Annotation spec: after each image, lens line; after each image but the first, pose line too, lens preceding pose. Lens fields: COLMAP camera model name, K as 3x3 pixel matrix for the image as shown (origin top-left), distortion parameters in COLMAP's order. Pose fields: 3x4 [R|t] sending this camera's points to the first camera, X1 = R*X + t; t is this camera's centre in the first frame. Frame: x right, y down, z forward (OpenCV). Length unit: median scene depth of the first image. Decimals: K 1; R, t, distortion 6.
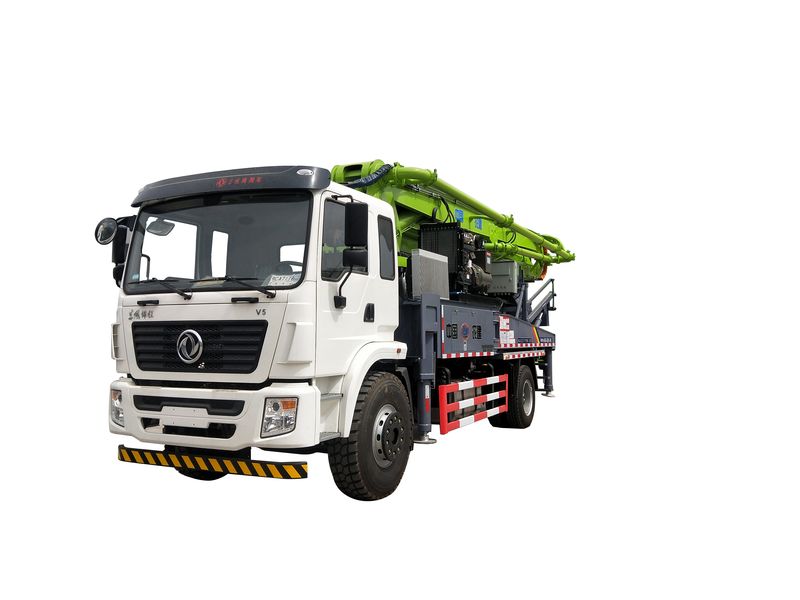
lens RADIAL K [[693.6, 0, 400.0], [0, 693.6, 300.0], [0, 0, 1]] dist [0.070470, -0.000934]
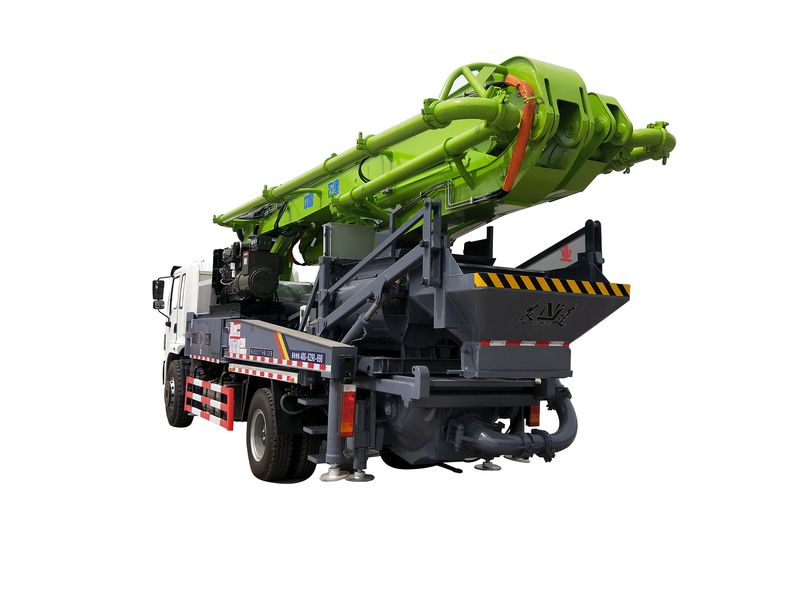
lens RADIAL K [[693.6, 0, 400.0], [0, 693.6, 300.0], [0, 0, 1]] dist [0.070470, -0.000934]
pose [[-0.581096, -0.059493, -0.811658, 0.758514], [0.018969, 0.996063, -0.086590, 0.077567], [0.813614, -0.065714, -0.577680, 1.715075]]
